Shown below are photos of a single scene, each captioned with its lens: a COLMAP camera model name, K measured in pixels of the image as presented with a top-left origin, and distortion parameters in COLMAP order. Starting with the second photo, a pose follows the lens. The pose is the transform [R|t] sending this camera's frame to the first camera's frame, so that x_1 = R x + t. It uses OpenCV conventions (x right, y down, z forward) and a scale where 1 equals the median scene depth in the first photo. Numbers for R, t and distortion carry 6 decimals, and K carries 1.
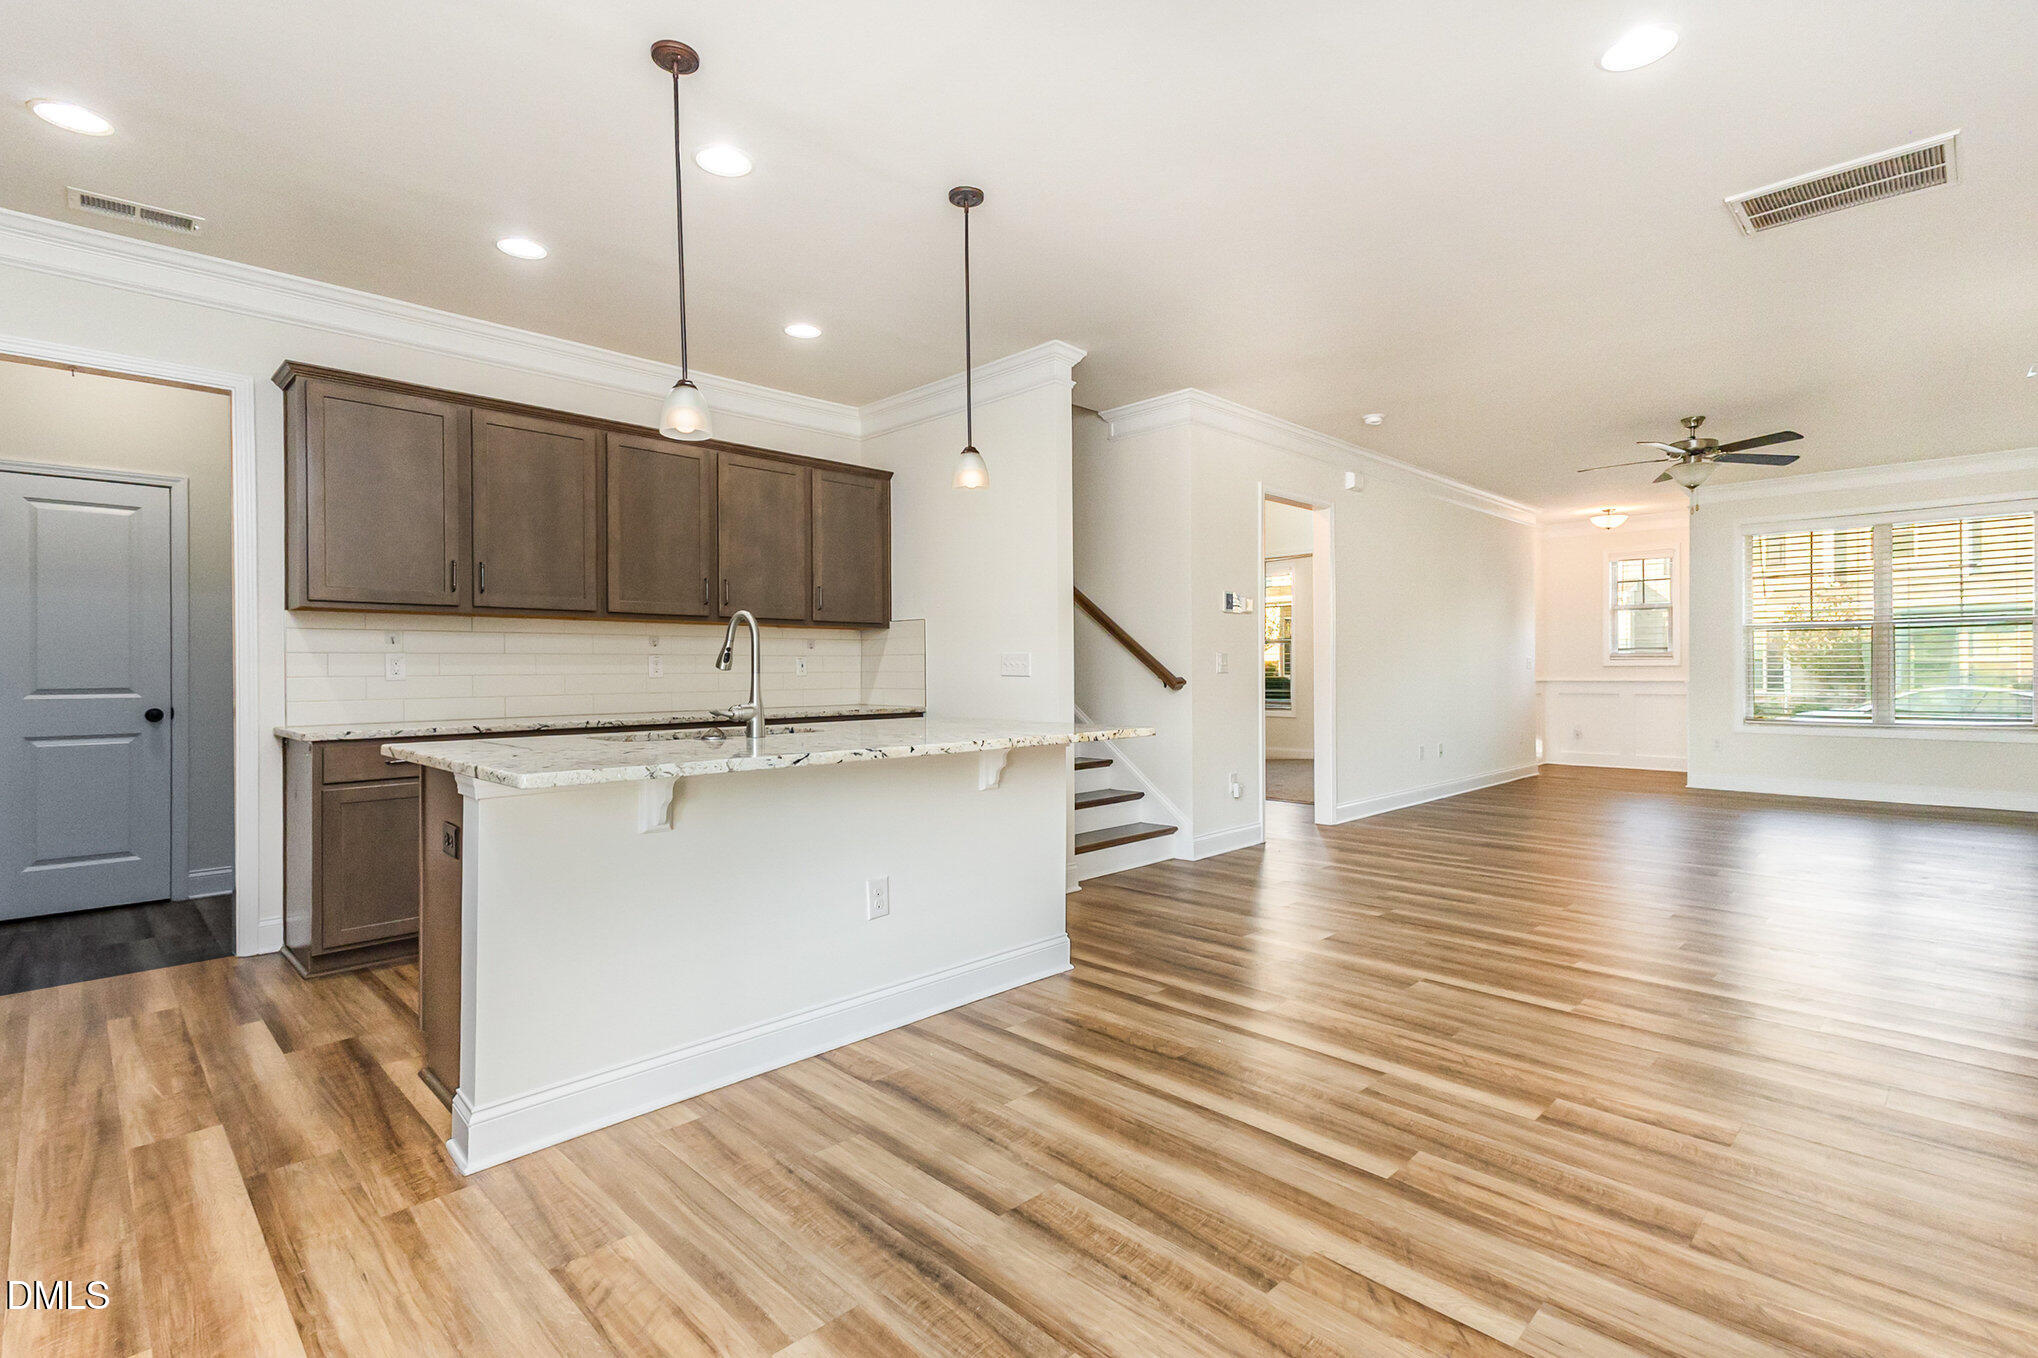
lens RADIAL K [[955.6, 0, 1010.3], [0, 955.6, 665.4], [0, 0, 1]] dist [0.023226, -0.000625]
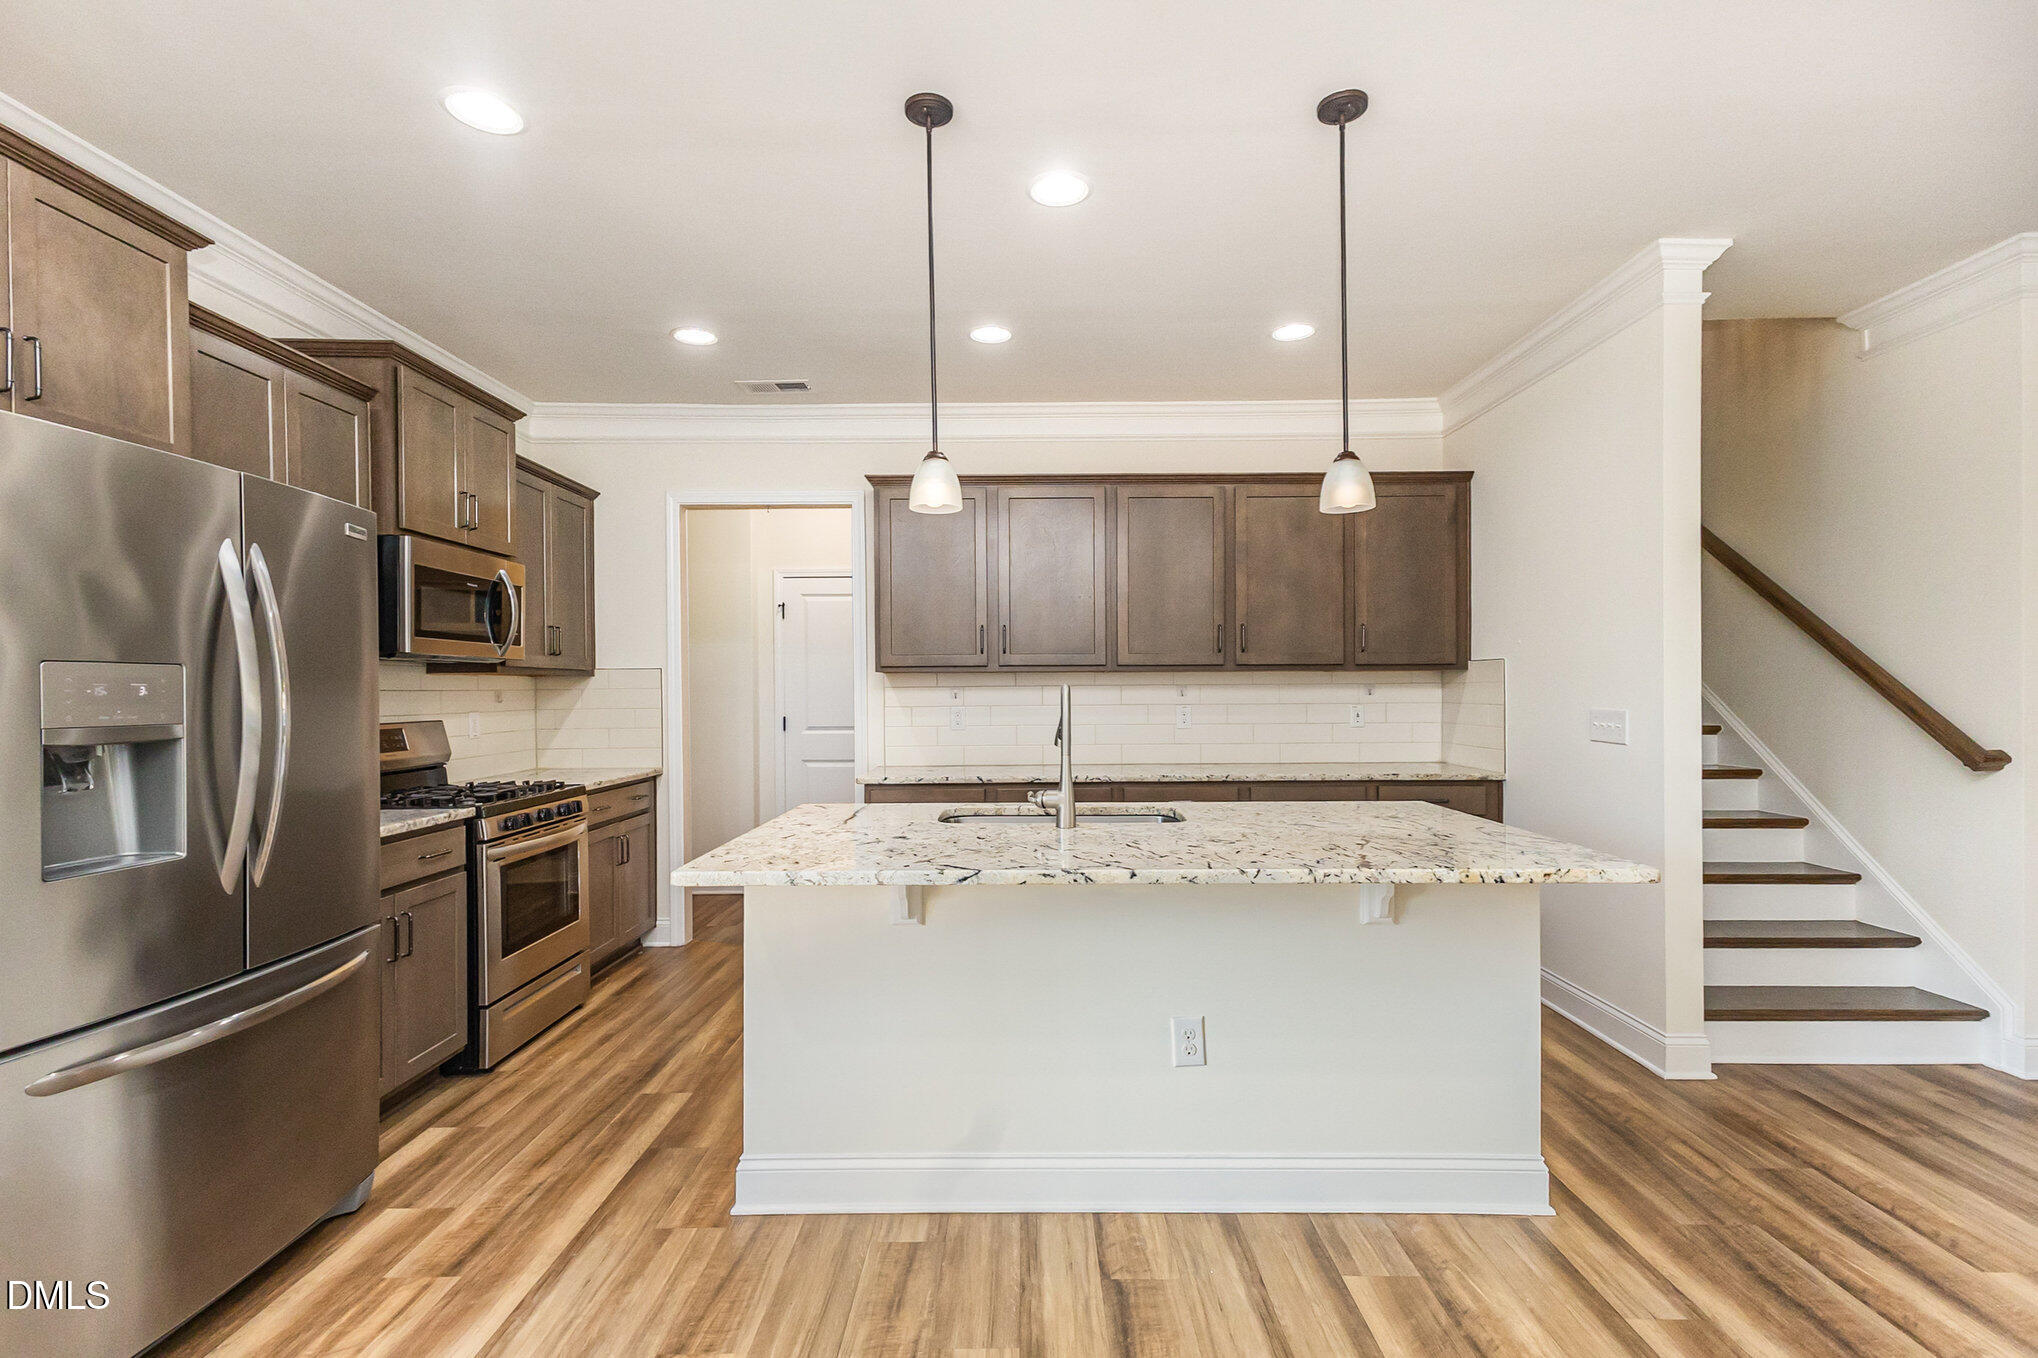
lens RADIAL K [[955.6, 0, 1021.5], [0, 955.6, 688.5], [0, 0, 1]] dist [0.023226, -0.000625]
pose [[0.706965, 0.000228, -0.707248, 0.224685], [0.007154, 0.999946, 0.007474, -0.040805], [0.707212, -0.010344, 0.706926, 0.228144]]
